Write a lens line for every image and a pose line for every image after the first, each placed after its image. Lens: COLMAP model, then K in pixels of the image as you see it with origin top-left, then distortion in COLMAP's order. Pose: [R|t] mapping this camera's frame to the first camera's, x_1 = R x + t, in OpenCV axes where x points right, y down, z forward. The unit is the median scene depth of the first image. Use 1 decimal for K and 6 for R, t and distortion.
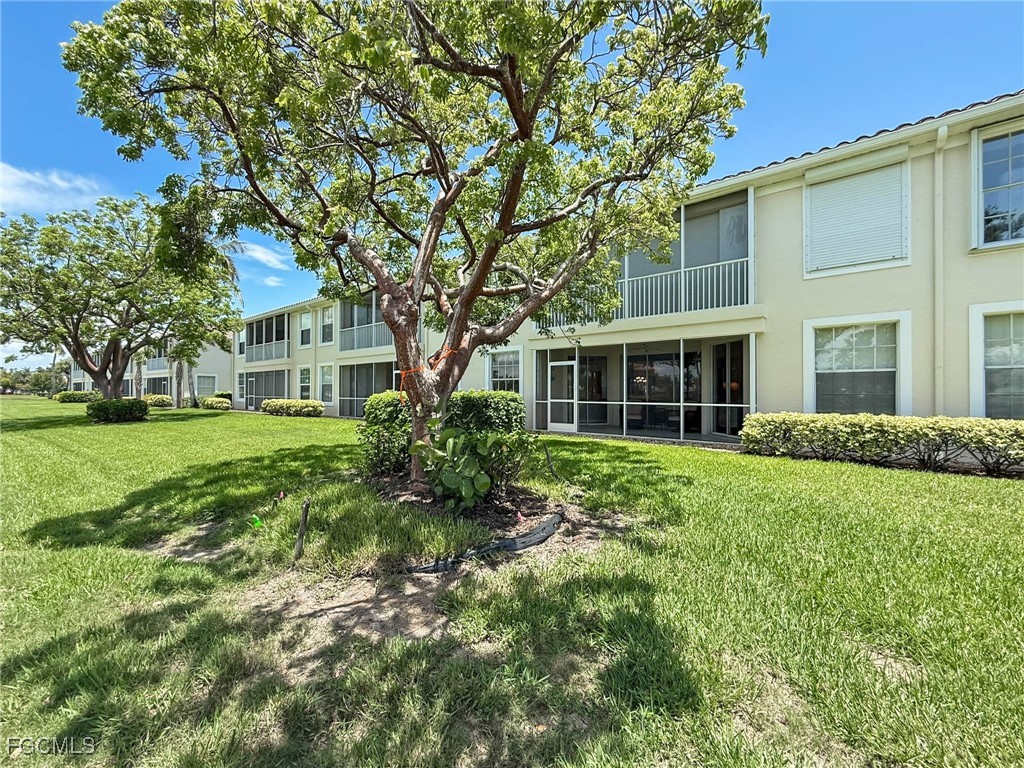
lens RADIAL K [[431.8, 0, 511.3], [0, 431.8, 386.0], [0, 0, 1]] dist [-0.000584, -0.000042]
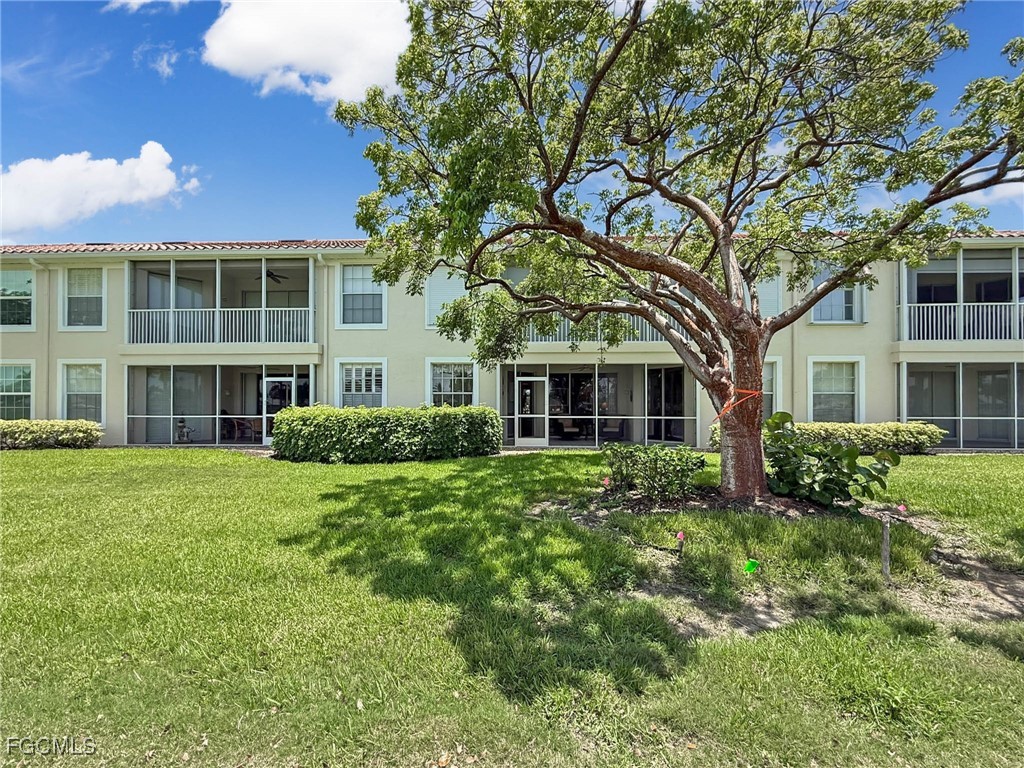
lens RADIAL K [[425.6, 0, 510.8], [0, 425.6, 403.2], [0, 0, 1]] dist [-0.002216, -0.000191]
pose [[0.775304, 0.010441, 0.631502, -0.563374], [-0.008920, 0.999945, -0.005581, 0.010678], [-0.631525, -0.001306, 0.775354, 0.260141]]
